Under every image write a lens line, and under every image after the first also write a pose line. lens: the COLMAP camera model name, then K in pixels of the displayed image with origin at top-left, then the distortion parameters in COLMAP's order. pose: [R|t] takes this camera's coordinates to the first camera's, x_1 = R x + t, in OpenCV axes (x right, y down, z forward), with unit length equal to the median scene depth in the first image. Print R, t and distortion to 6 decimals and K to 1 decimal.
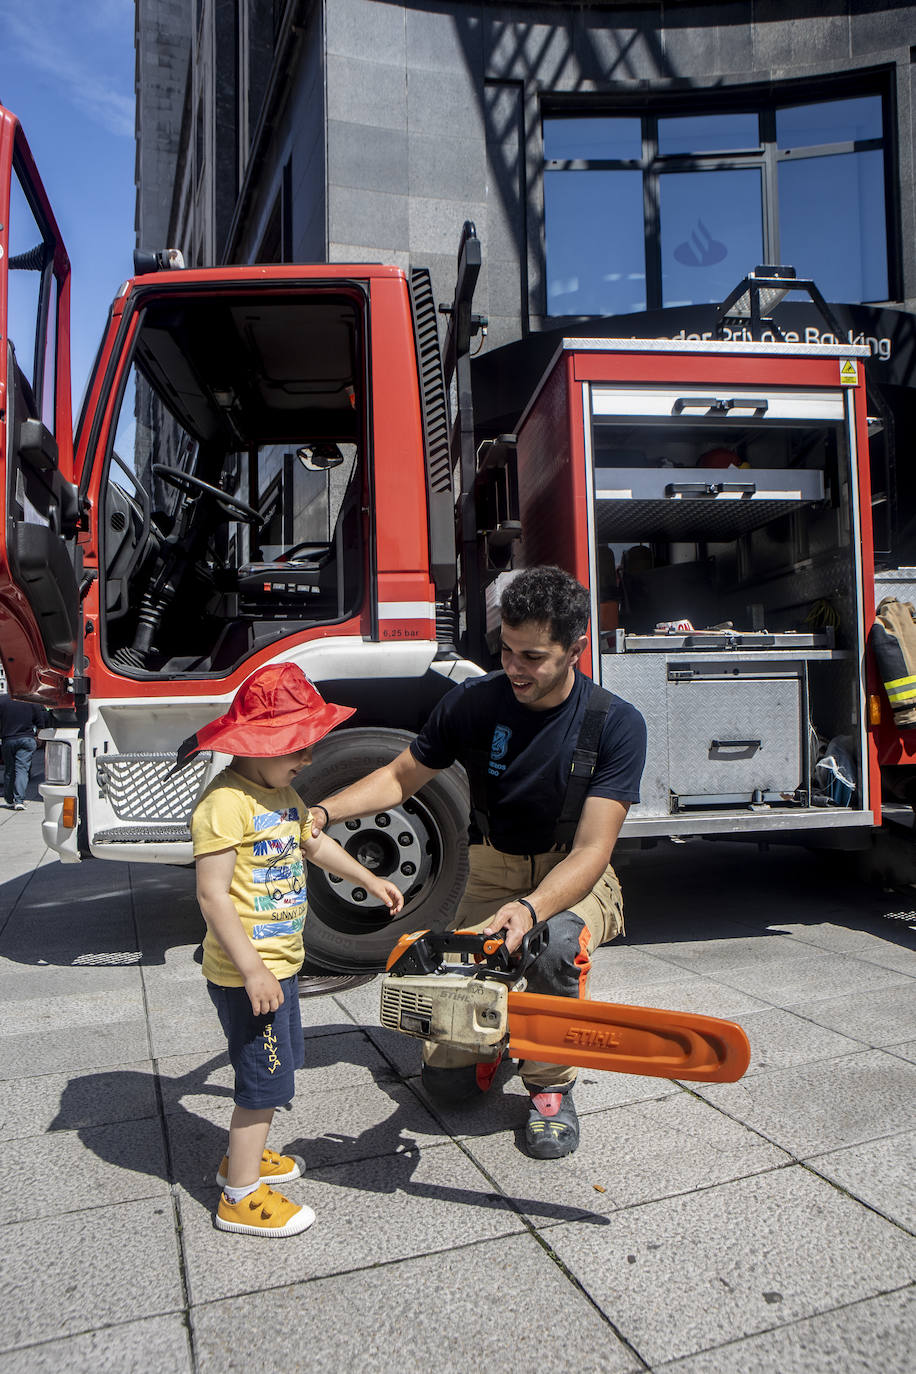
lens RADIAL K [[912.5, 0, 455.7], [0, 912.5, 693.7], [0, 0, 1]] dist [-0.118525, 0.061229]
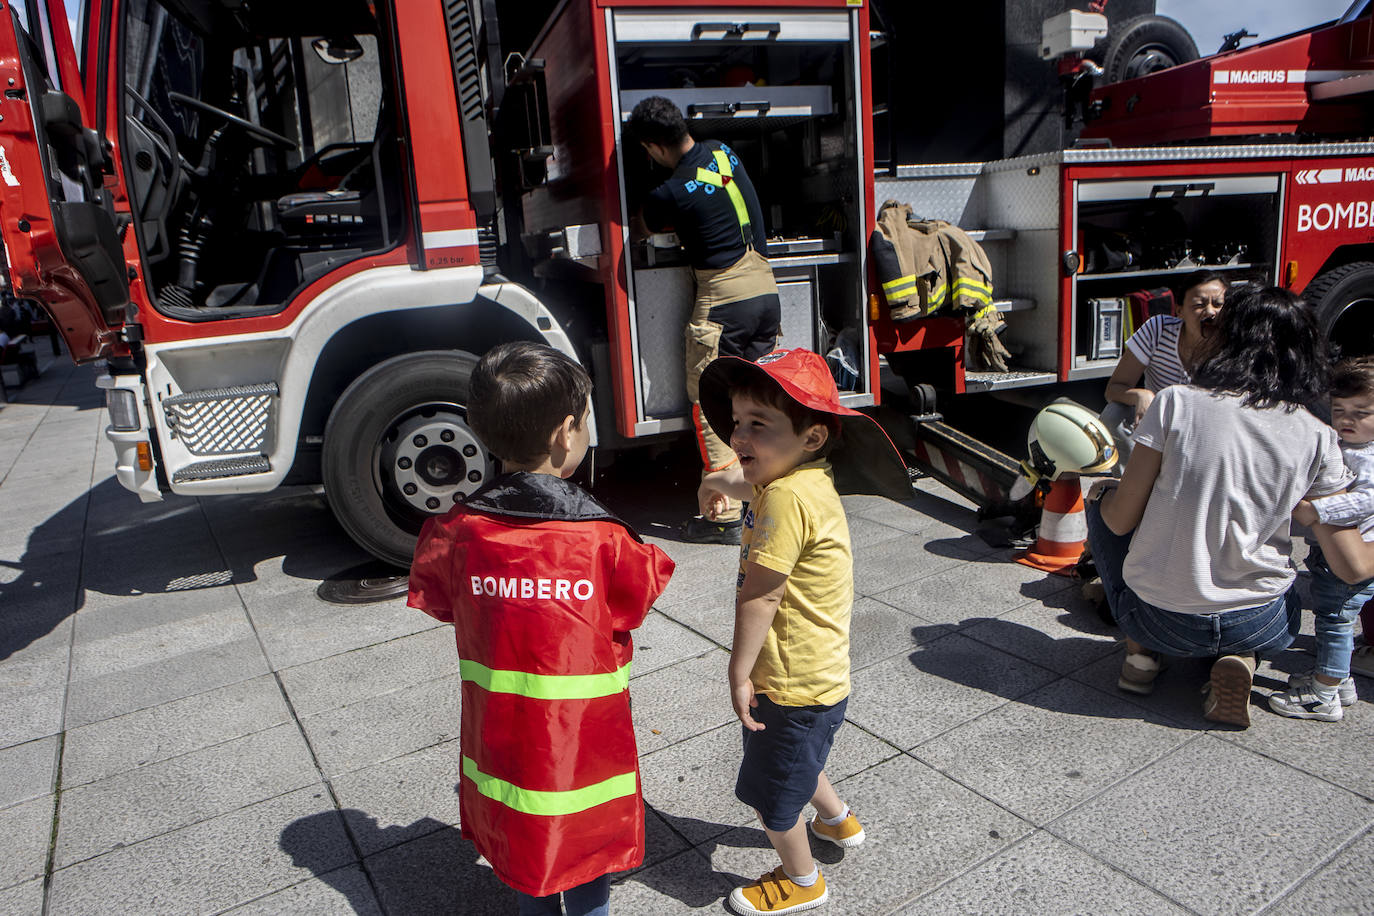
lens RADIAL K [[897.4, 0, 692.6], [0, 897.4, 472.5], [0, 0, 1]] dist [-0.127819, 0.061073]
pose [[0.976225, -0.090926, 0.196766, -0.005559], [0.039623, 0.967326, 0.250421, -0.071816], [-0.213107, -0.236671, 0.947930, -0.090853]]
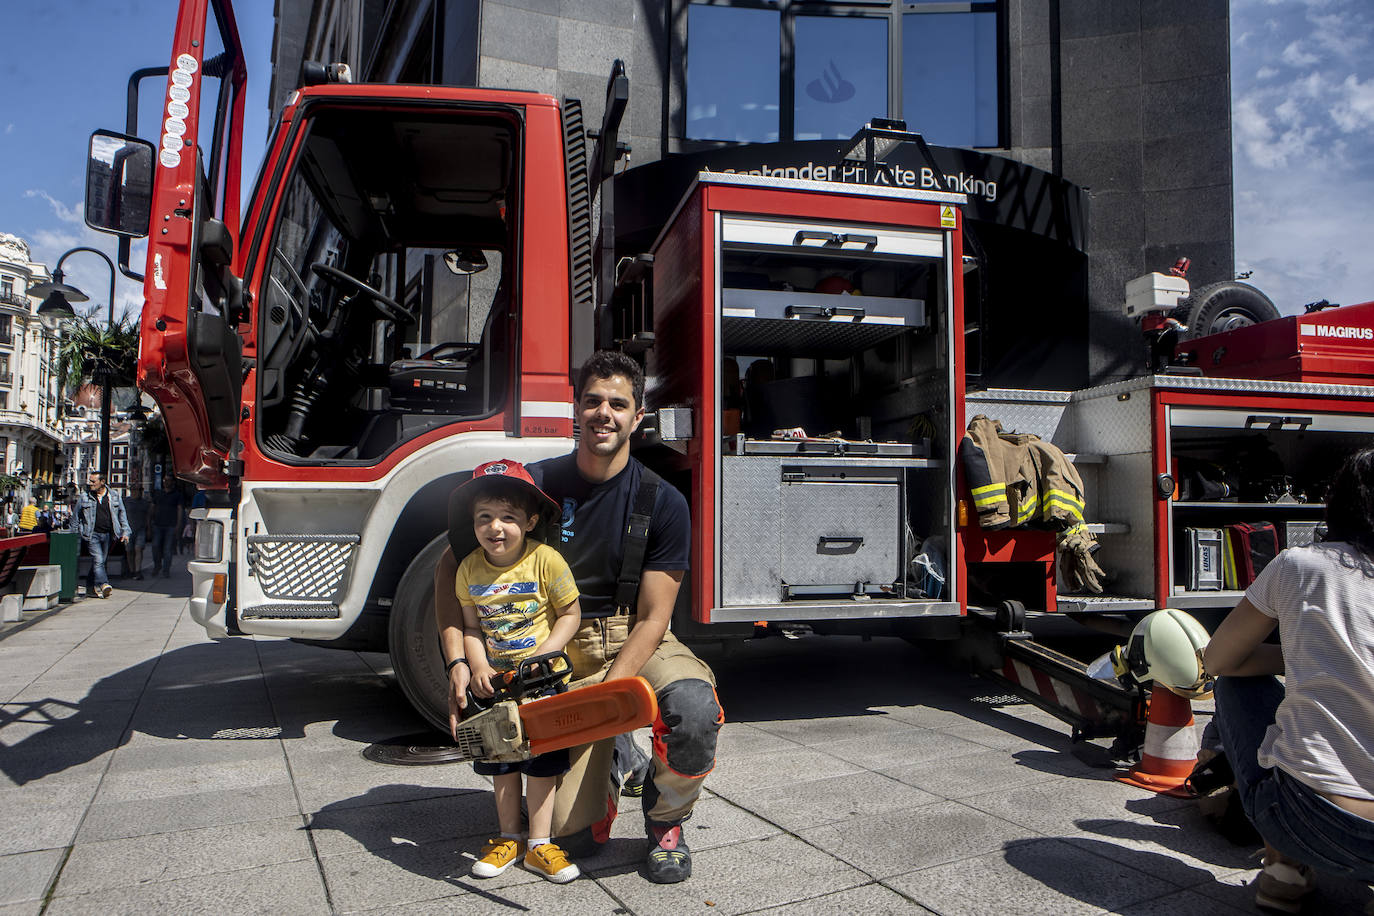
lens RADIAL K [[897.4, 0, 692.6], [0, 897.4, 472.5], [0, 0, 1]] dist [-0.127819, 0.061073]
pose [[0.992165, 0.032917, 0.120523, -0.008100], [-0.029304, 0.999070, -0.031626, 0.012150], [-0.121452, 0.027847, 0.992207, -0.077228]]
